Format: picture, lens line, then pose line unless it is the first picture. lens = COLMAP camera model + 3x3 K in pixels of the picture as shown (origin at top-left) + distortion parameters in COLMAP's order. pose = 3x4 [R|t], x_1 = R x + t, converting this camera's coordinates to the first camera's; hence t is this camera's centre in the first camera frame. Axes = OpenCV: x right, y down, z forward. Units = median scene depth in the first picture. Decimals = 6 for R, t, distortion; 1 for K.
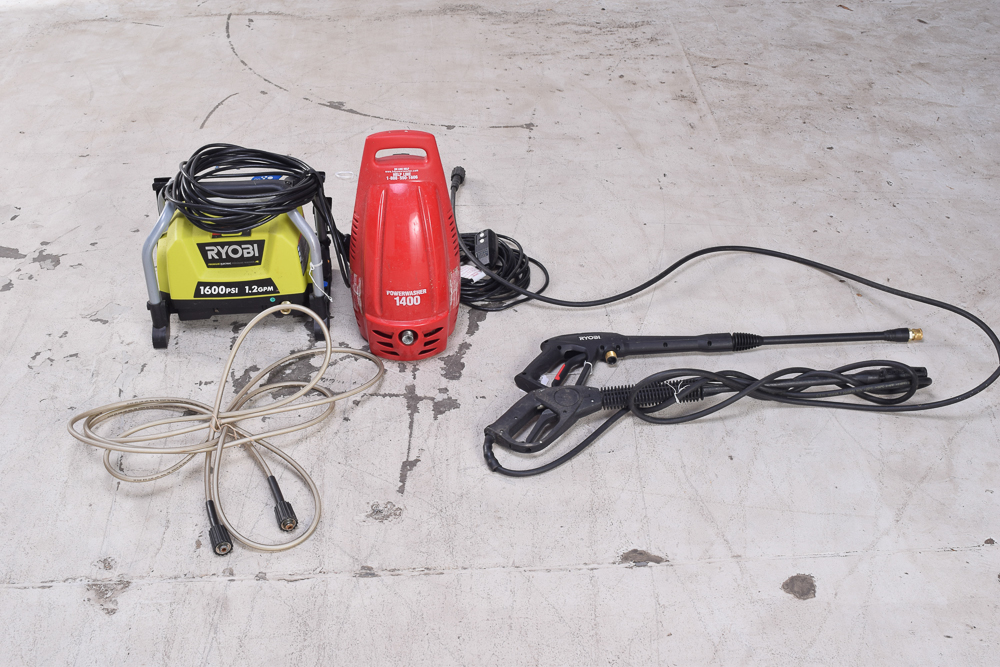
lens RADIAL K [[1251.0, 0, 500.0], [0, 1251.0, 333.5], [0, 0, 1]] dist [-0.047194, 0.019659]
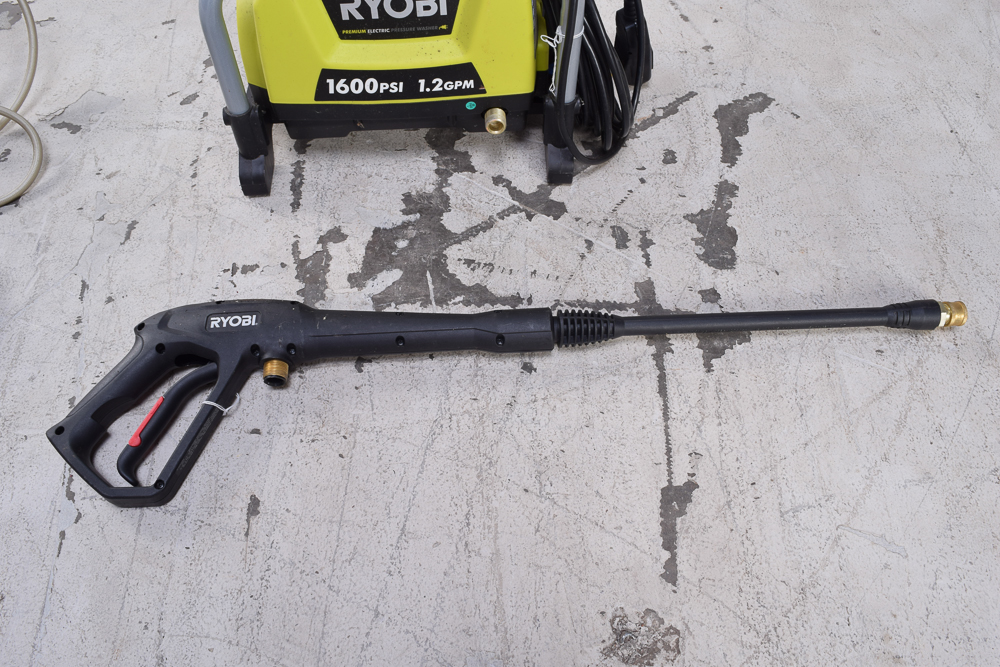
lens RADIAL K [[783.7, 0, 500.0], [0, 783.7, 333.5], [0, 0, 1]] dist [-0.098762, 0.022642]
pose [[0.999797, 0.018811, -0.007275, -0.118779], [-0.015064, 0.936339, 0.350773, -0.046143], [0.013410, -0.350593, 0.936432, 0.646029]]
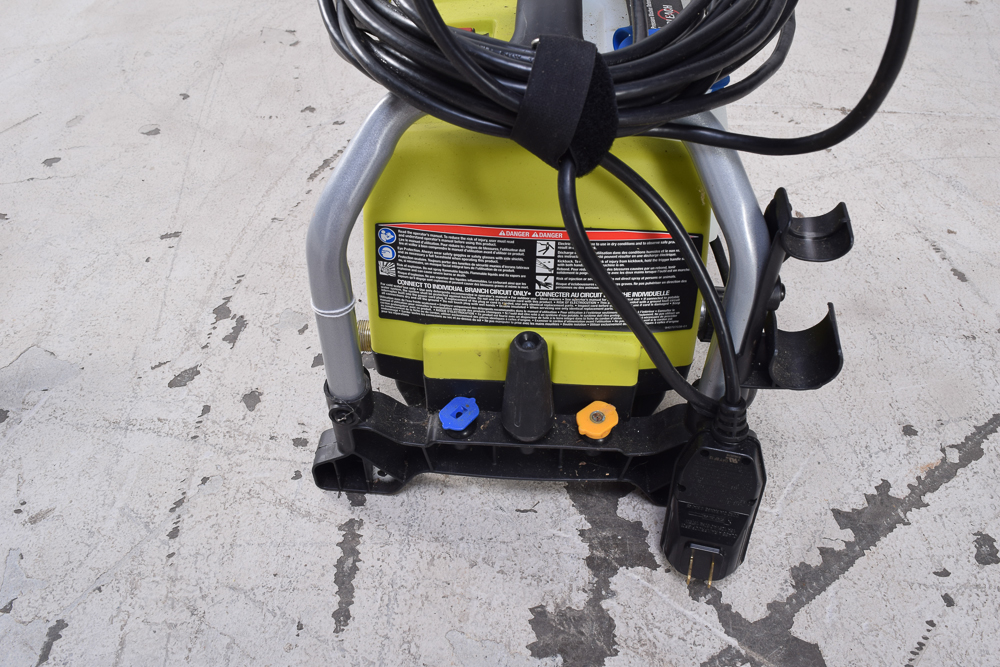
lens RADIAL K [[876.8, 0, 500.0], [0, 876.8, 333.5], [0, 0, 1]] dist [-0.092764, 0.028389]
pose [[0.994774, 0.074294, -0.070031, -0.159972], [-0.059347, 0.978909, 0.195486, -0.088541], [0.083077, -0.190309, 0.978203, 0.779620]]
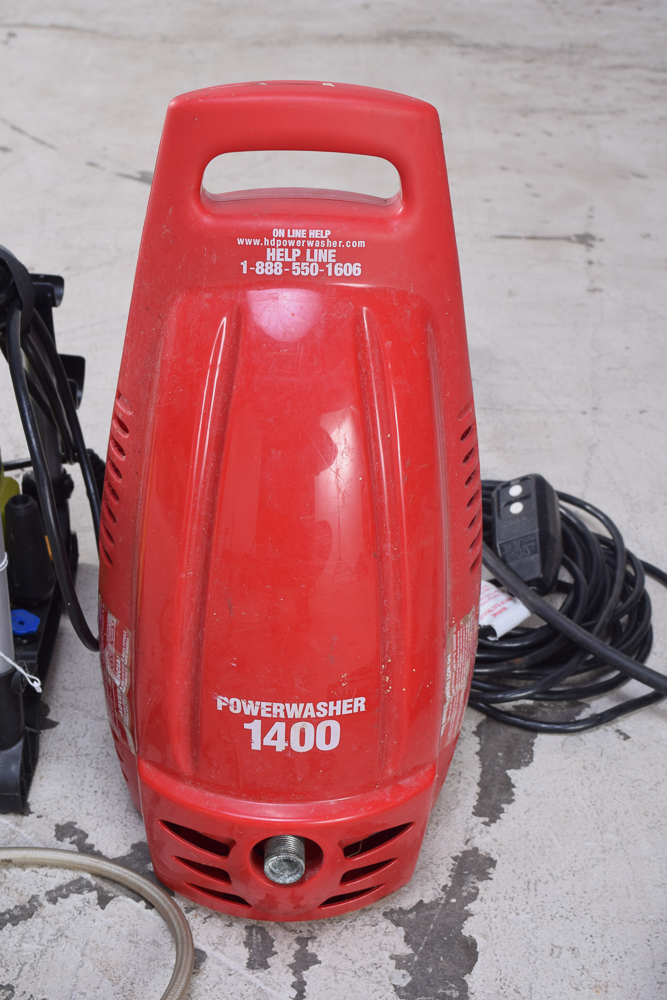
lens RADIAL K [[1448.3, 0, 333.5], [0, 1448.3, 500.0], [0, 0, 1]] dist [-0.020583, -0.014548]
pose [[0.997733, 0.055813, -0.037611, -0.051751], [-0.057684, 0.997049, -0.050651, -0.055838], [0.034673, 0.052705, 0.998008, 0.632254]]
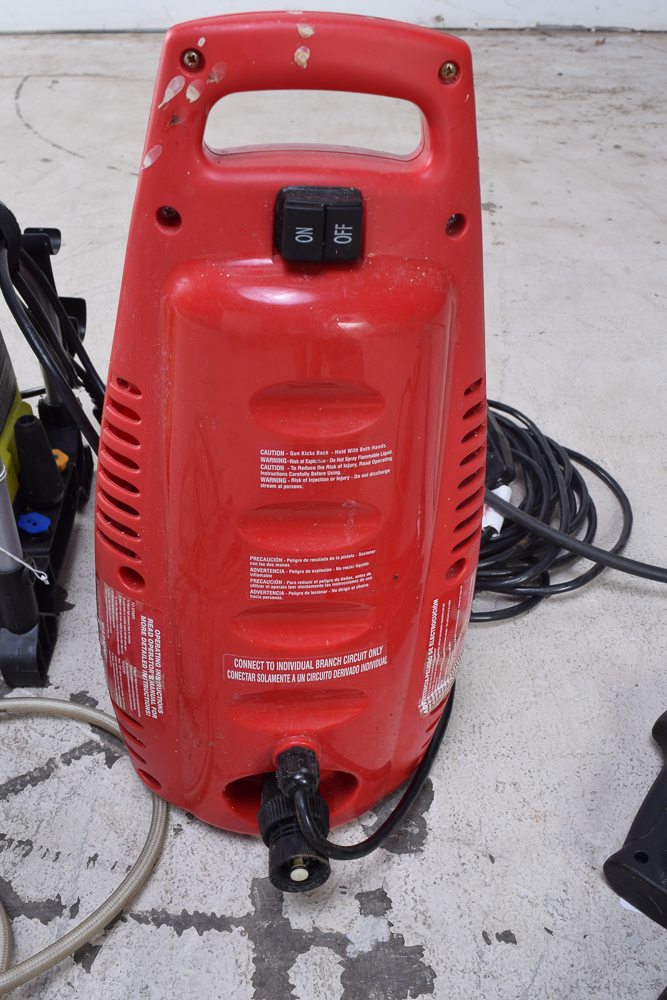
lens RADIAL K [[956.1, 0, 333.5], [0, 956.1, 500.0], [0, 0, 1]] dist [-0.082517, 0.014305]
pose [[0.999747, 0.015313, -0.016472, -0.049216], [-0.014766, 0.999352, 0.032818, -0.056561], [0.016964, -0.032567, 0.999326, 0.714726]]
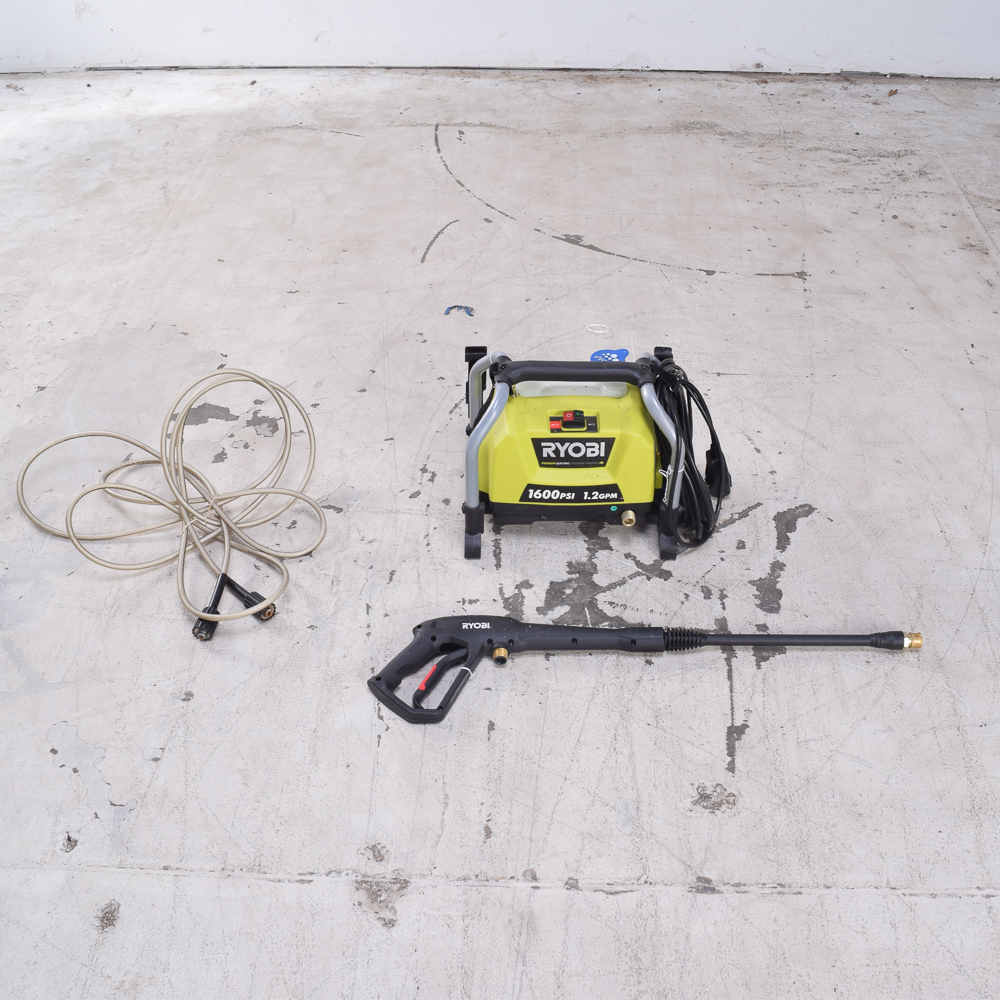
lens RADIAL K [[1211.2, 0, 495.6], [0, 1211.2, 485.7], [0, 0, 1]] dist [-0.097343, 0.026881]
pose [[0.996387, 0.048767, -0.069531, -0.156049], [-0.044424, 0.997044, 0.062691, -0.081731], [0.072382, -0.059376, 0.995608, 0.195967]]
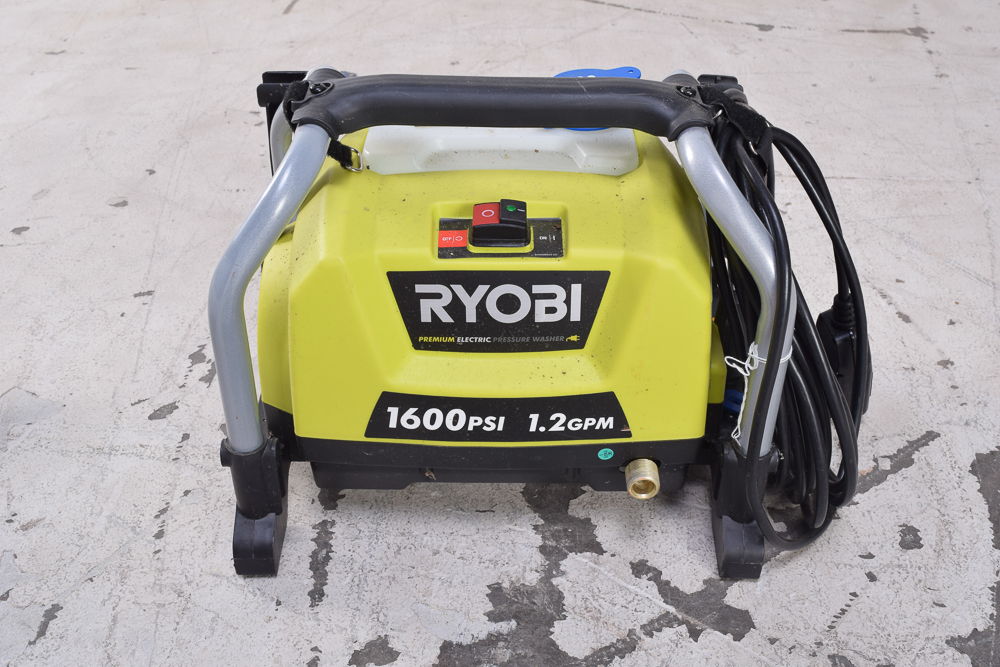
lens RADIAL K [[1125.9, 0, 500.0], [0, 1125.9, 333.5], [0, 0, 1]] dist [-0.067476, 0.021423]
pose [[0.996733, 0.048830, -0.064328, -0.143800], [-0.047239, 0.998544, 0.026028, -0.059067], [0.065505, -0.022904, 0.997589, 0.679692]]
